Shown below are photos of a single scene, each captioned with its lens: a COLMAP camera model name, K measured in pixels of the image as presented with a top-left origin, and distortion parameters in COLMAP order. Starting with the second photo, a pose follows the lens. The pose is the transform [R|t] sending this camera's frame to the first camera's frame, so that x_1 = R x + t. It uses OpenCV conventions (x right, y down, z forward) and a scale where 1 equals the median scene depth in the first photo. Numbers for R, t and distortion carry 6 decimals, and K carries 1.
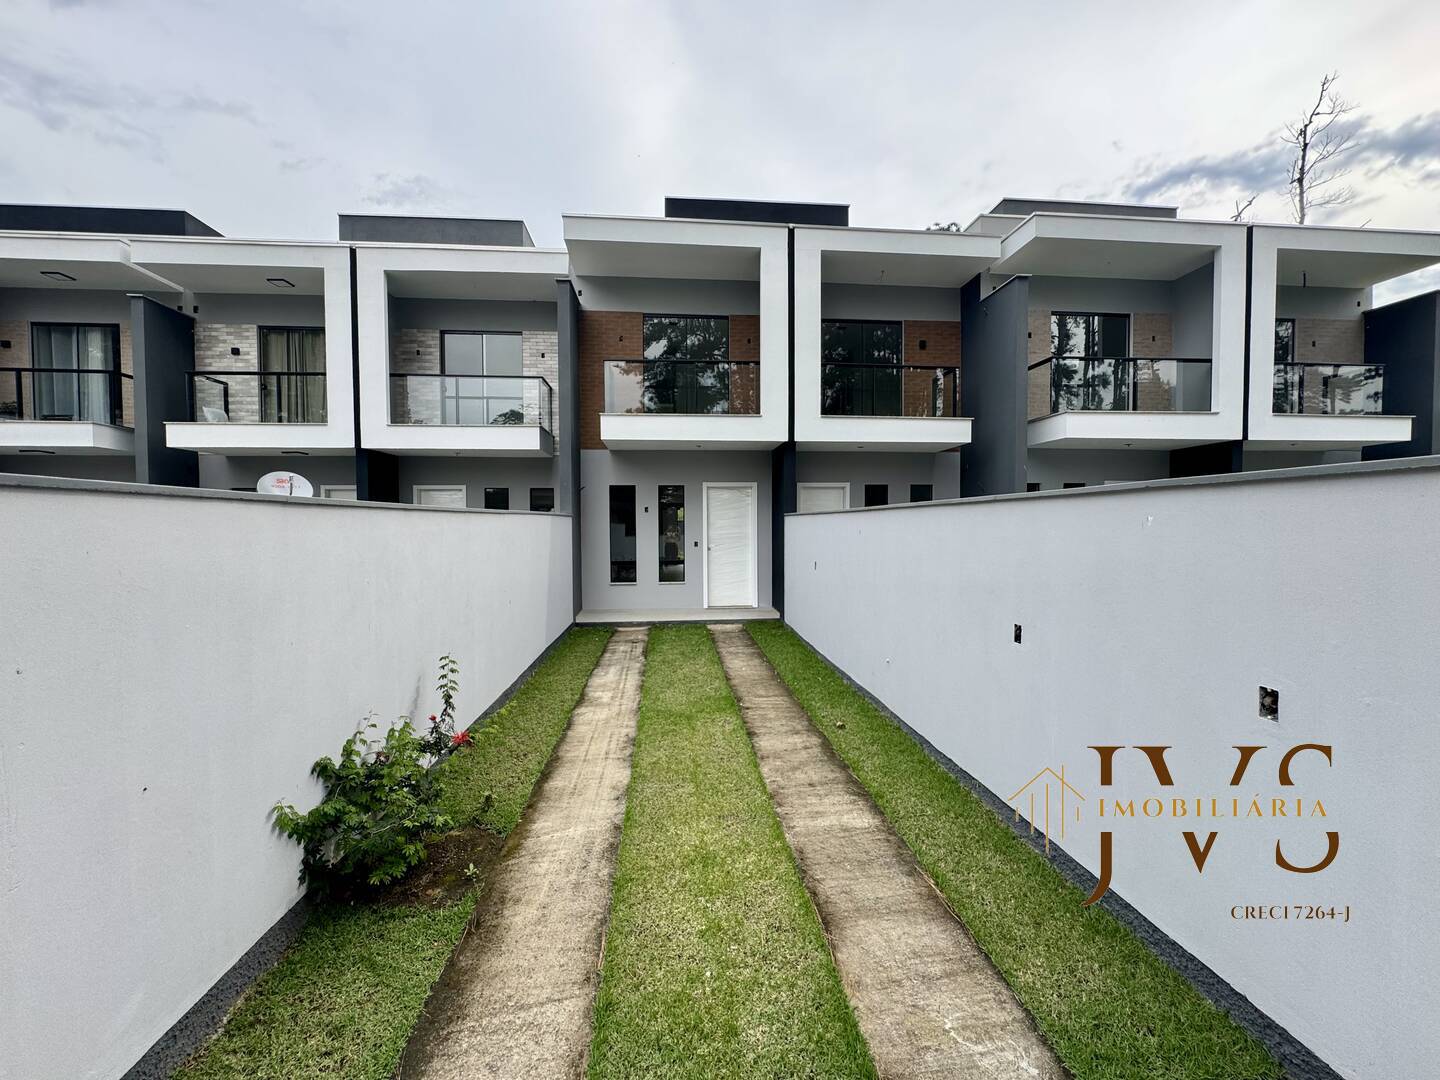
lens RADIAL K [[573.1, 0, 724.2], [0, 573.1, 546.3], [0, 0, 1]] dist [0.000177, 0.000058]
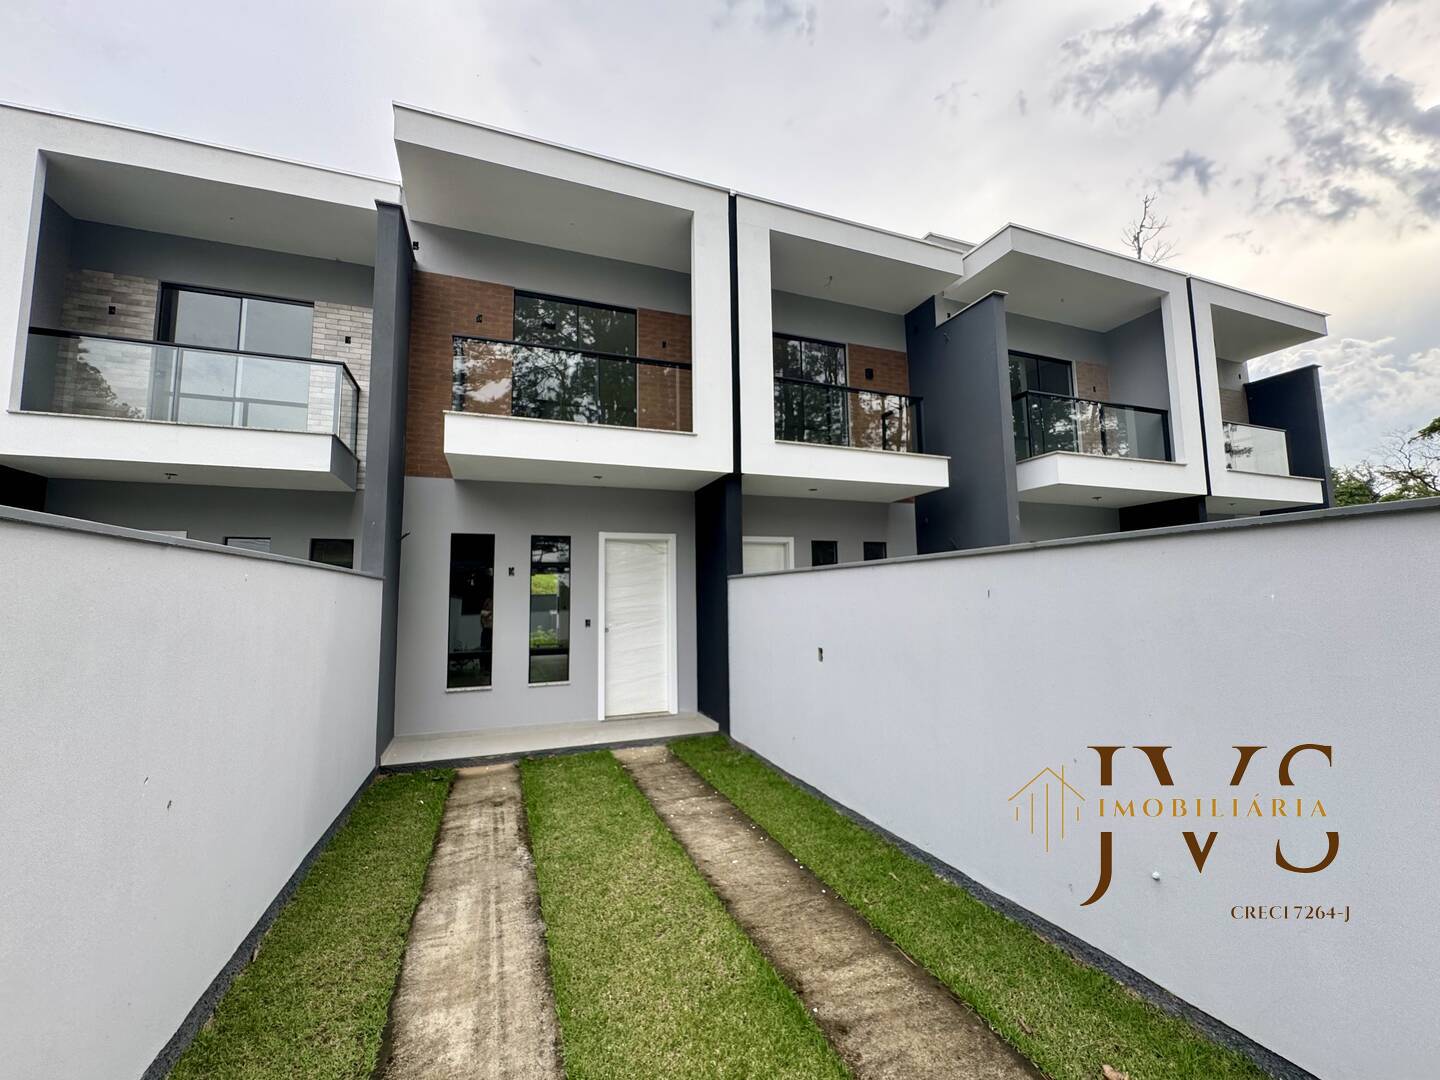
lens RADIAL K [[559.6, 0, 710.8], [0, 559.6, 545.8], [0, 0, 1]] dist [-0.001762, -0.000092]
pose [[0.963808, 0.014729, 0.266189, -0.090793], [0.021697, 0.990827, -0.133386, -0.002964], [-0.265712, 0.134334, 0.954647, 0.342302]]
